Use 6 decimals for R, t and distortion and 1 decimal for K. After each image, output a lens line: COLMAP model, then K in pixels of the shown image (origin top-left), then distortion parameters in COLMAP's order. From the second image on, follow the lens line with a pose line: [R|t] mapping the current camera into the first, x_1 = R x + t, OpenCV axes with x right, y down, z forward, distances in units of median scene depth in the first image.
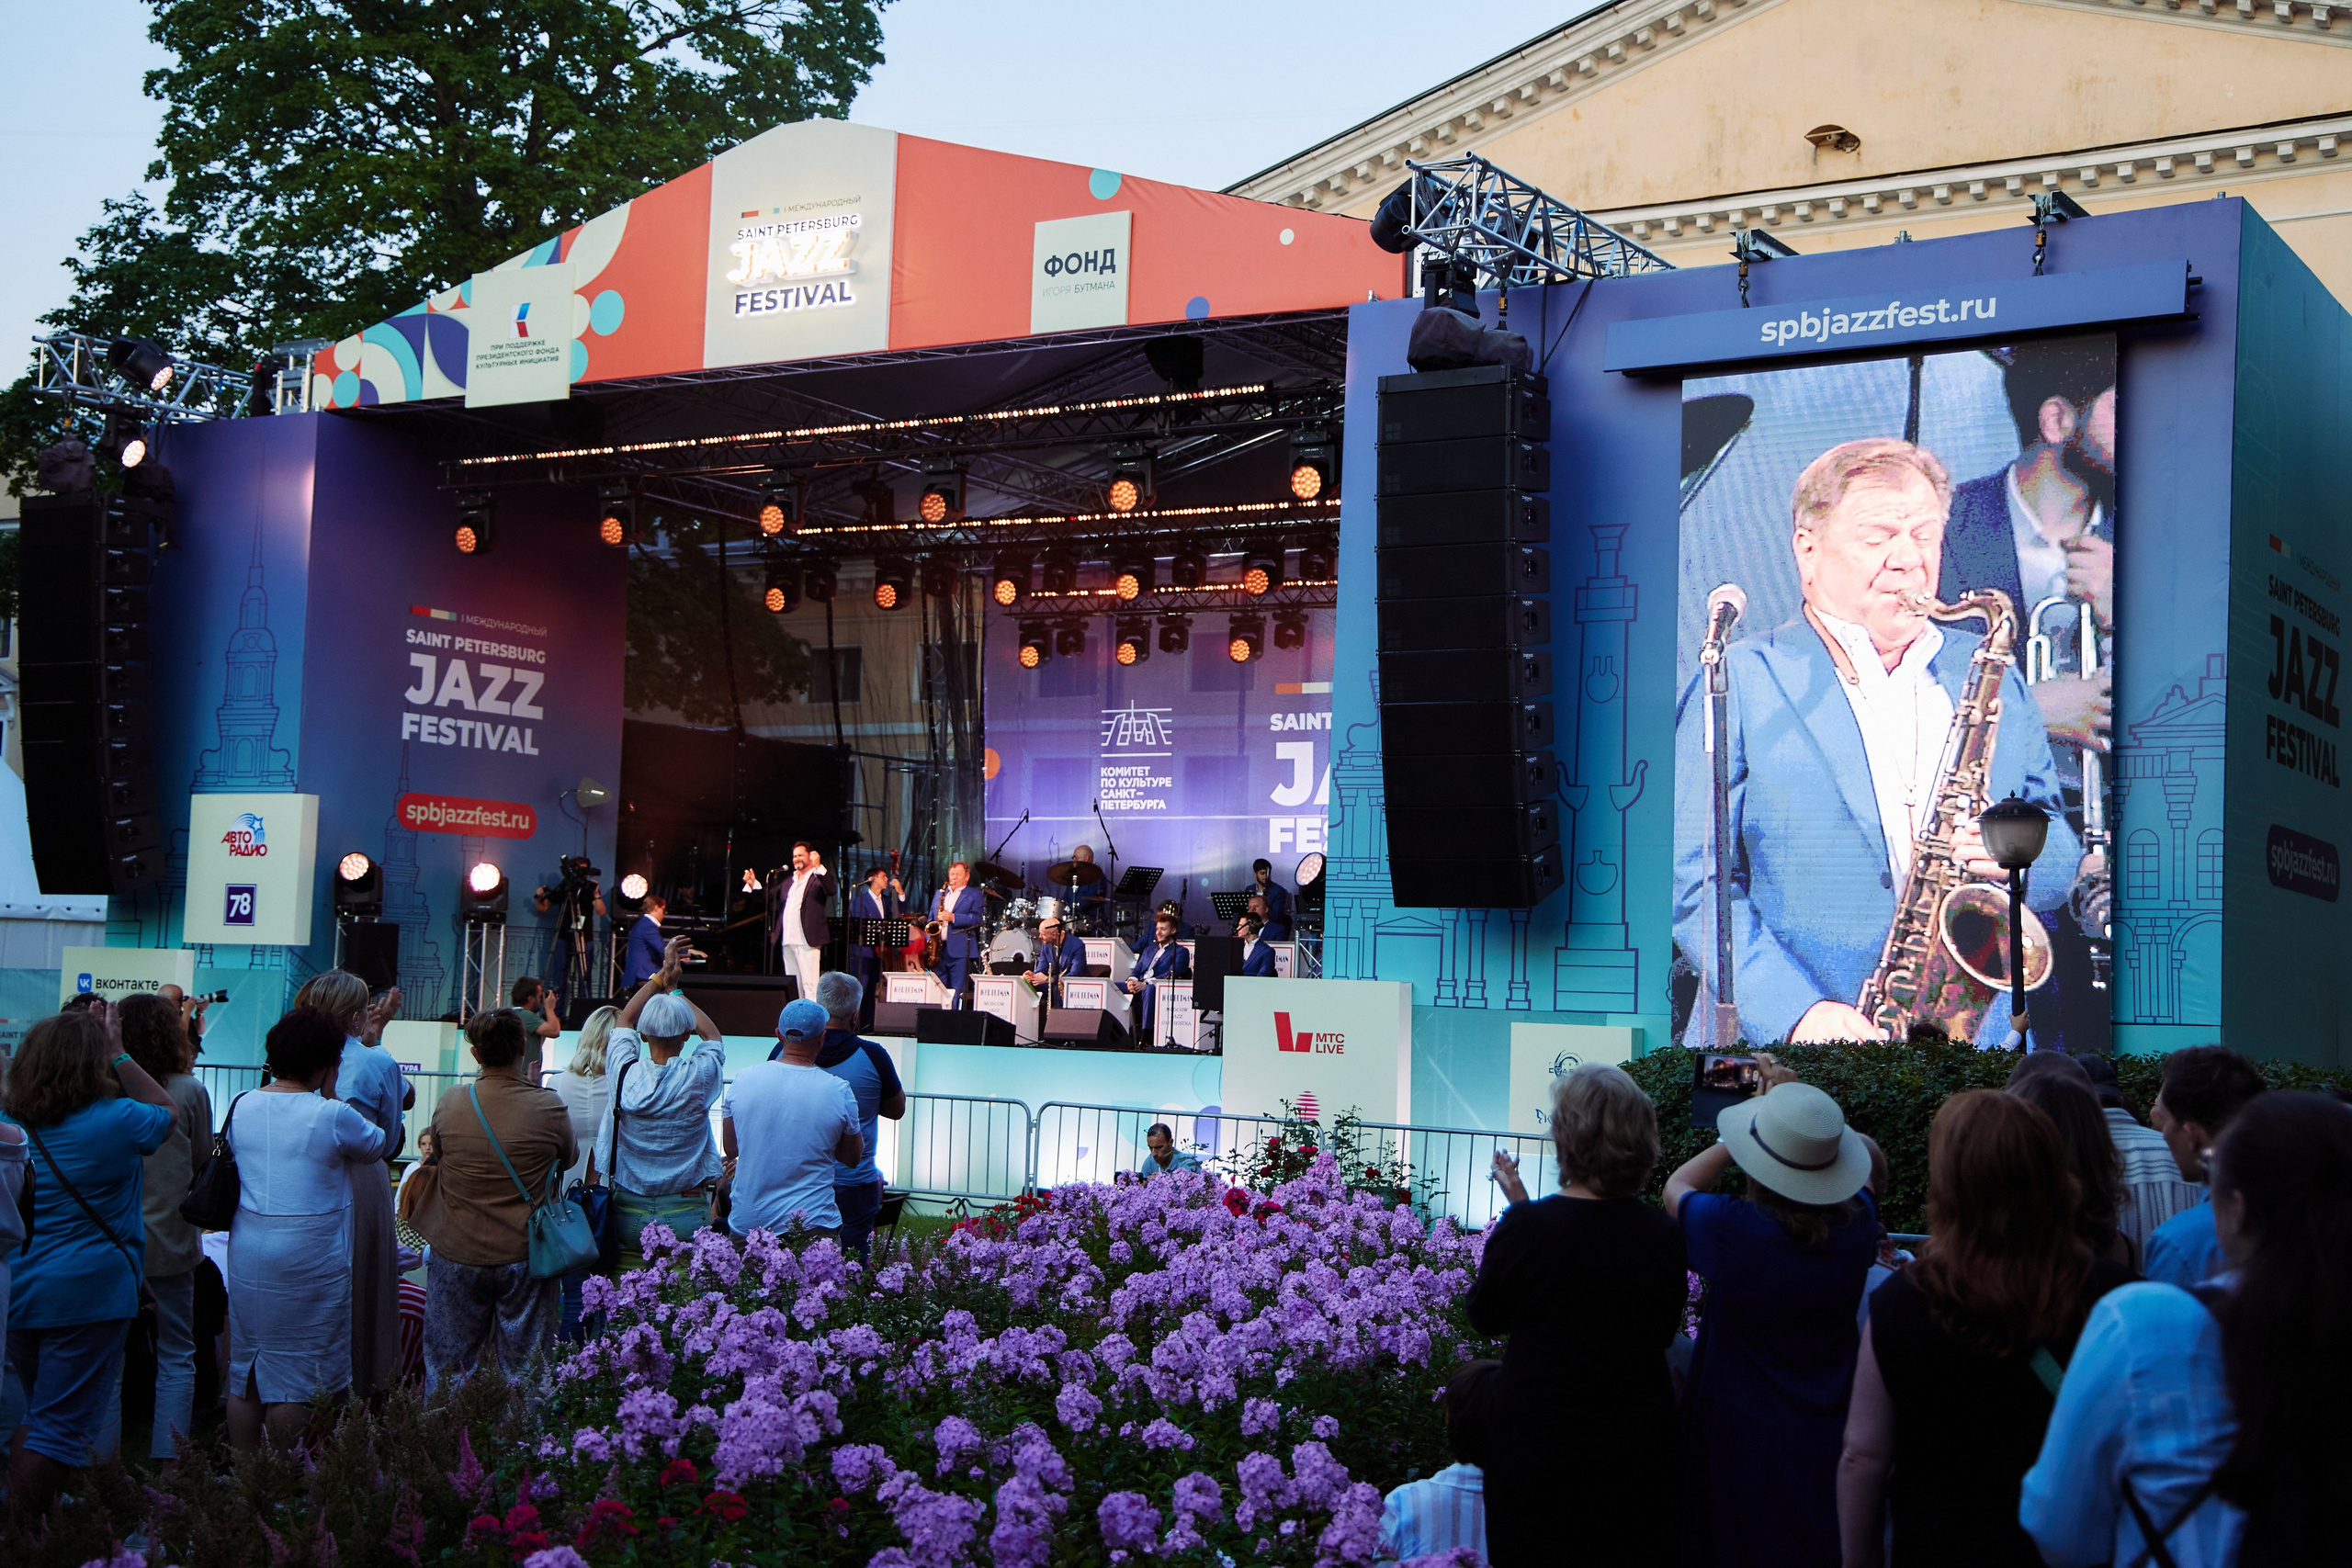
lens RADIAL K [[3059.9, 0, 1176.0], [0, 3059.9, 784.0], [0, 0, 1]] dist [0.134318, 0.030895]
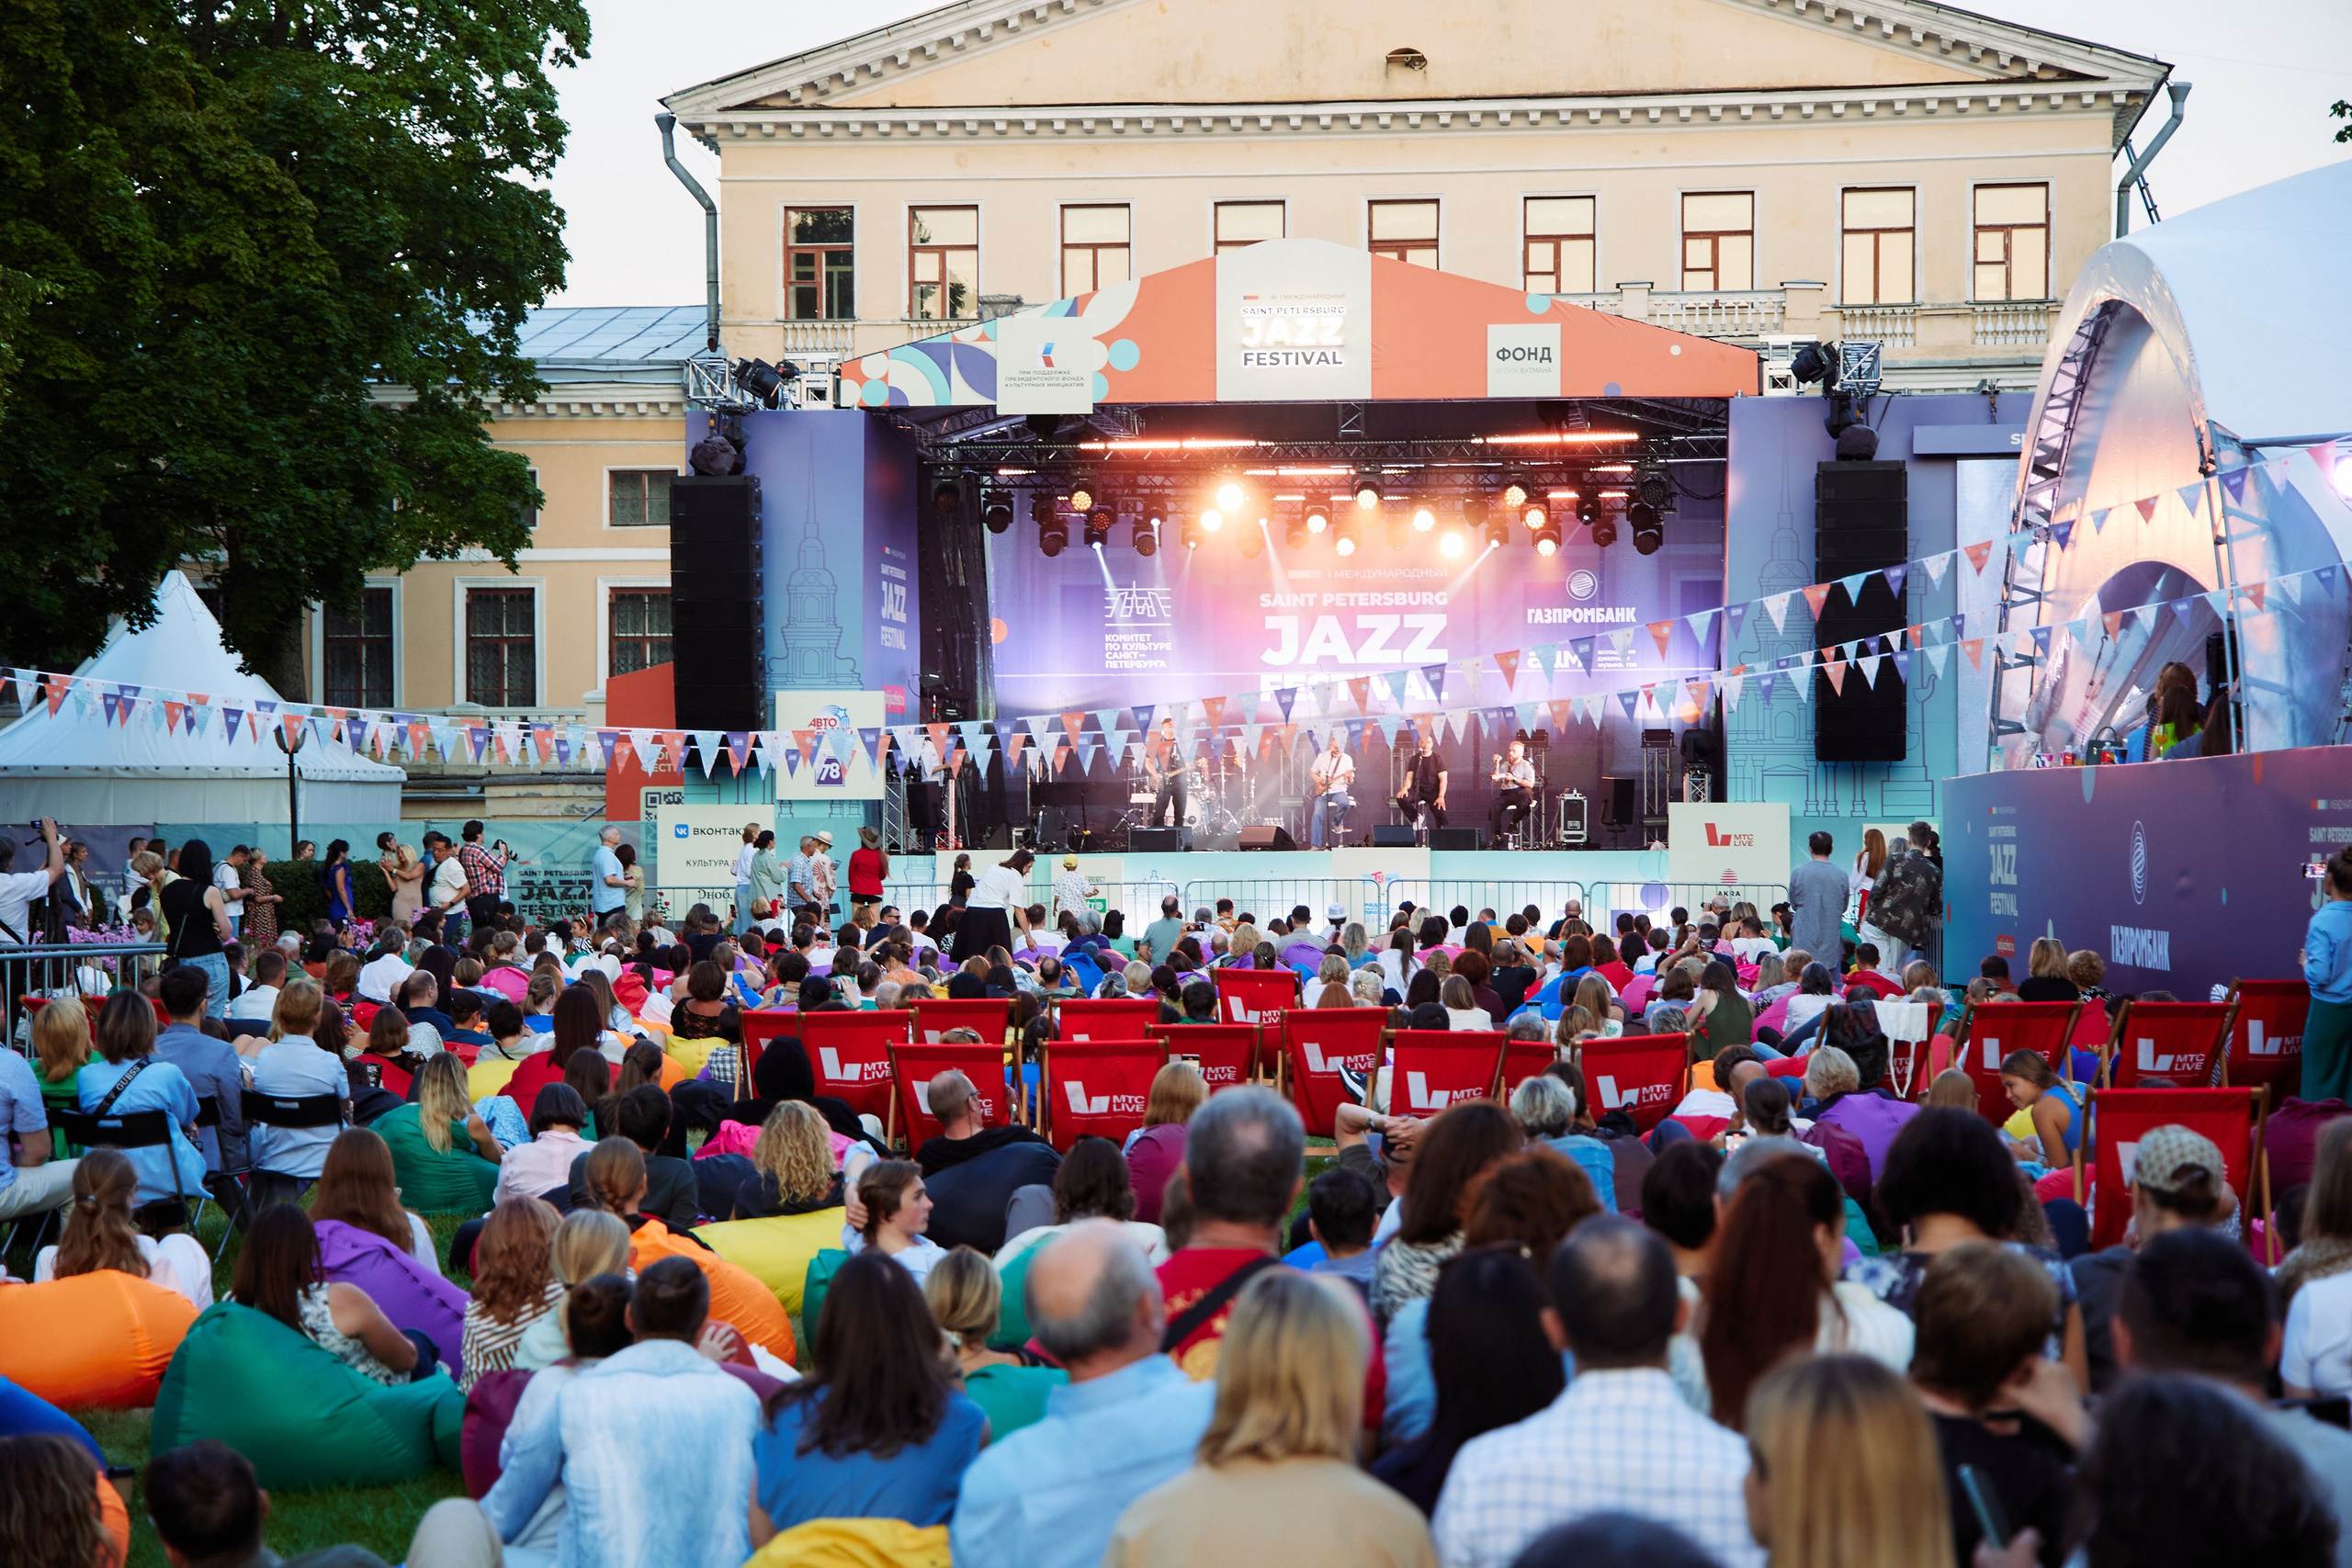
lens RADIAL K [[4735.3, 0, 1176.0], [0, 4735.3, 784.0], [0, 0, 1]] dist [0.394834, -3.342889]
pose [[0.896396, -0.032630, 0.442051, -1.160785], [0.000520, 0.997363, 0.072567, -0.115070], [-0.443253, -0.064819, 0.894050, -1.016232]]
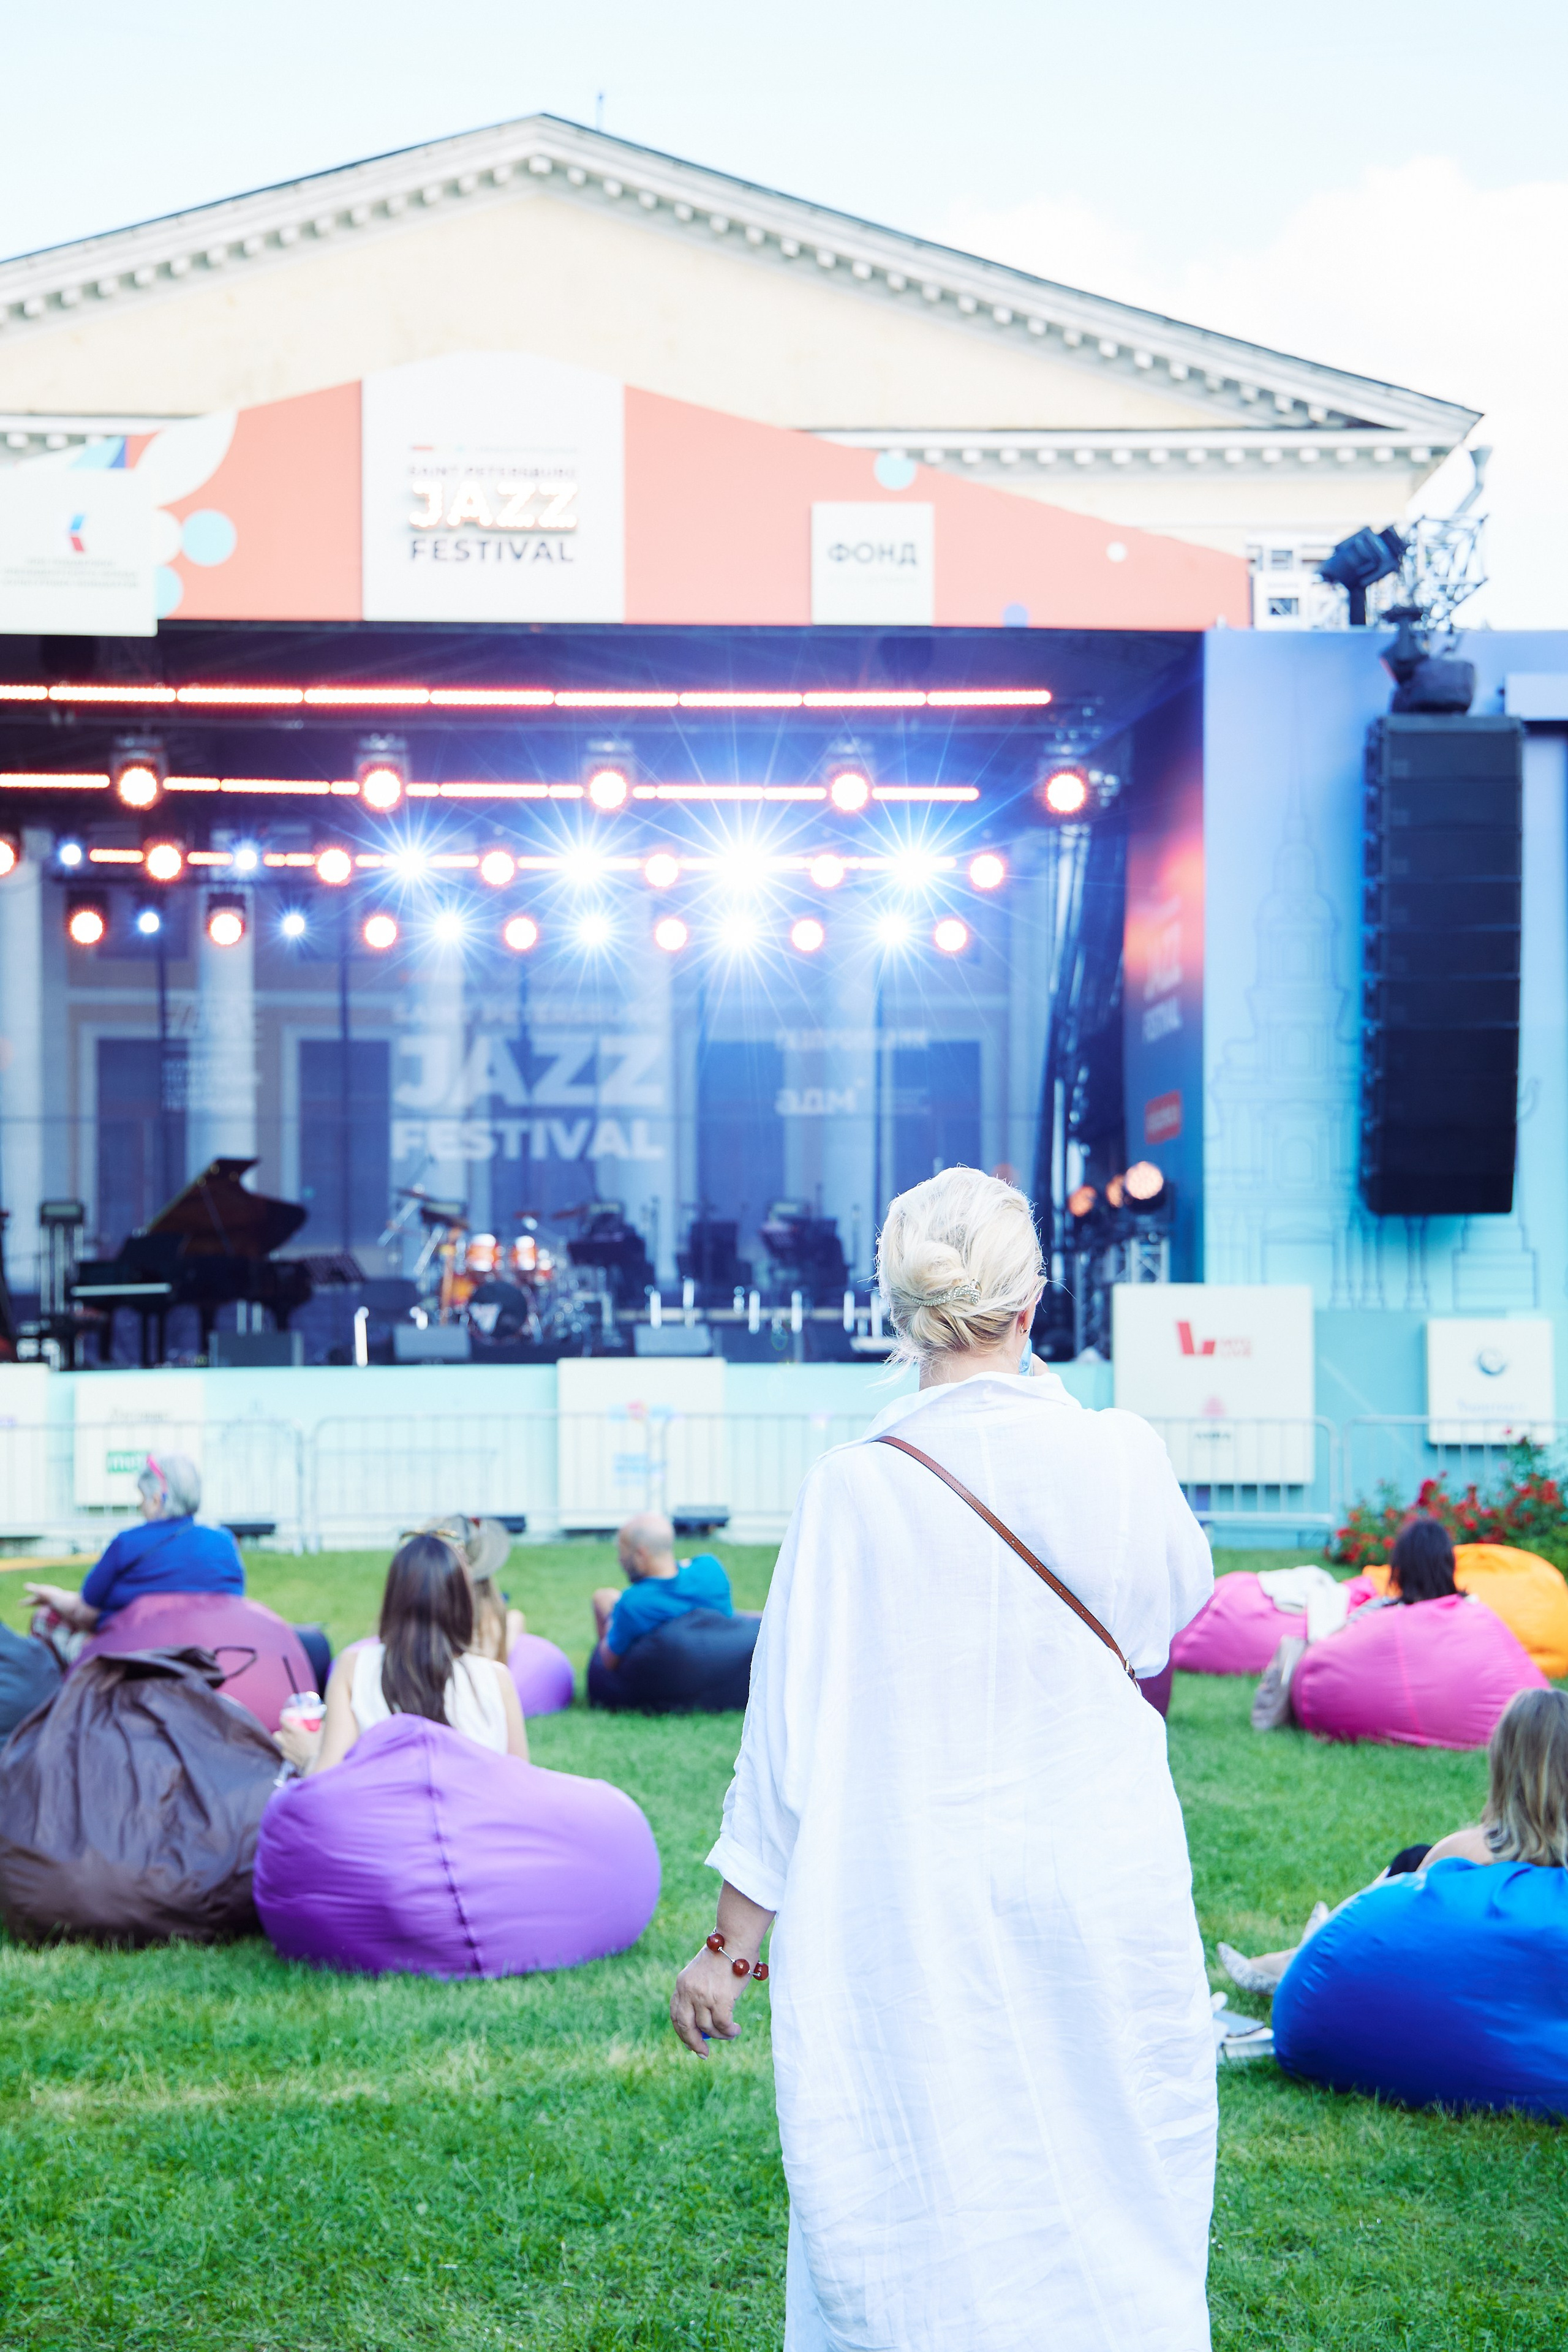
lens RADIAL K [[3853.5, 0, 784.0], [0, 3853.5, 1176.0], [0, 0, 1]] dist [0.141807, 0.037437]
pose [[0.818517, -0.006332, 0.574448, -0.683693], [-0.011862, 0.999540, 0.027918, -0.006894], [-0.574360, -0.029665, 0.818065, 0.014960]]
